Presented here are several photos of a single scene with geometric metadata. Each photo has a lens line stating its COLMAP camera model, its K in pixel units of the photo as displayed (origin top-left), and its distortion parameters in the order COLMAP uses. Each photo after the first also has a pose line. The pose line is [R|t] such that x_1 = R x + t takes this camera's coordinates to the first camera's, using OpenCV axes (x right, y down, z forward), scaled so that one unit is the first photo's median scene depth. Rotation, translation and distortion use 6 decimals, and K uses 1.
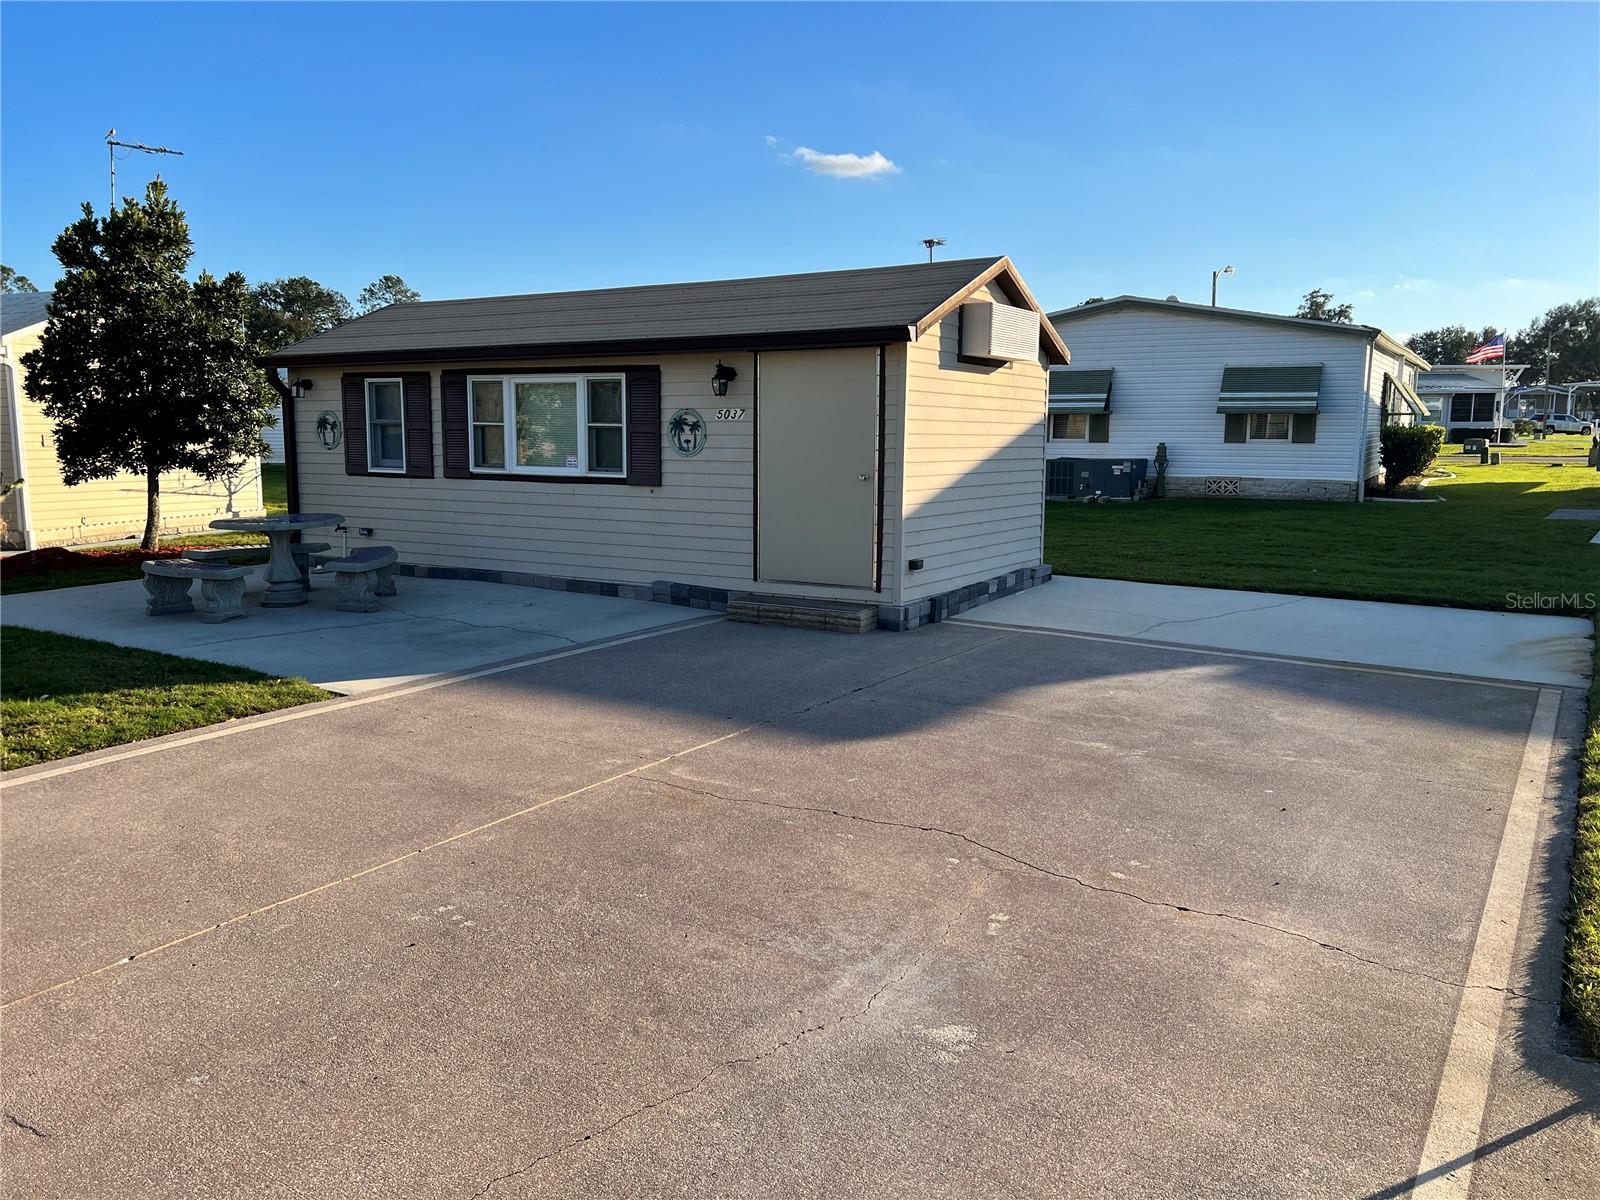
lens RADIAL K [[1216.9, 0, 794.4], [0, 1216.9, 597.5], [0, 0, 1]] dist [0.084080, -0.131757]
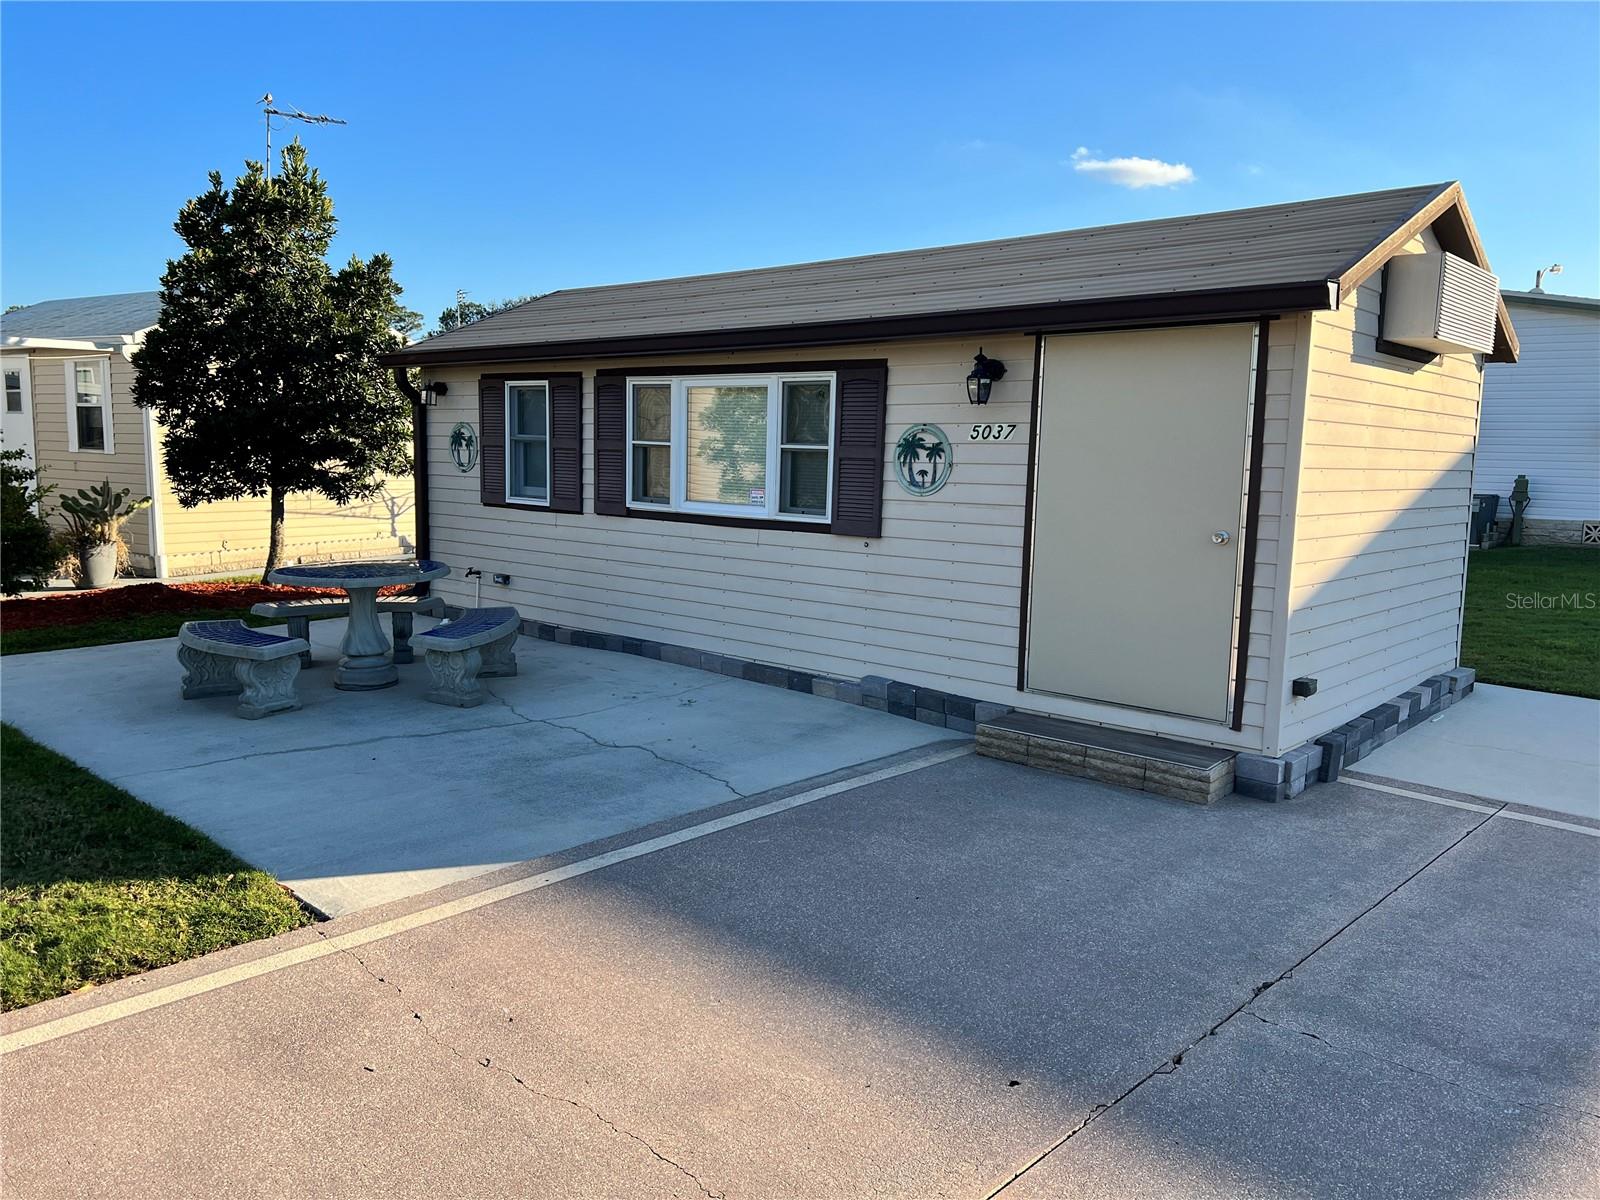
lens RADIAL K [[1215.8, 0, 777.8], [0, 1215.8, 626.0], [0, 0, 1]] dist [0.137930, -0.287066]
pose [[0.982073, 0.041448, -0.183890, -0.036998], [-0.039697, 0.999125, 0.013191, -0.046750], [0.184276, -0.005654, 0.982858, 0.306439]]
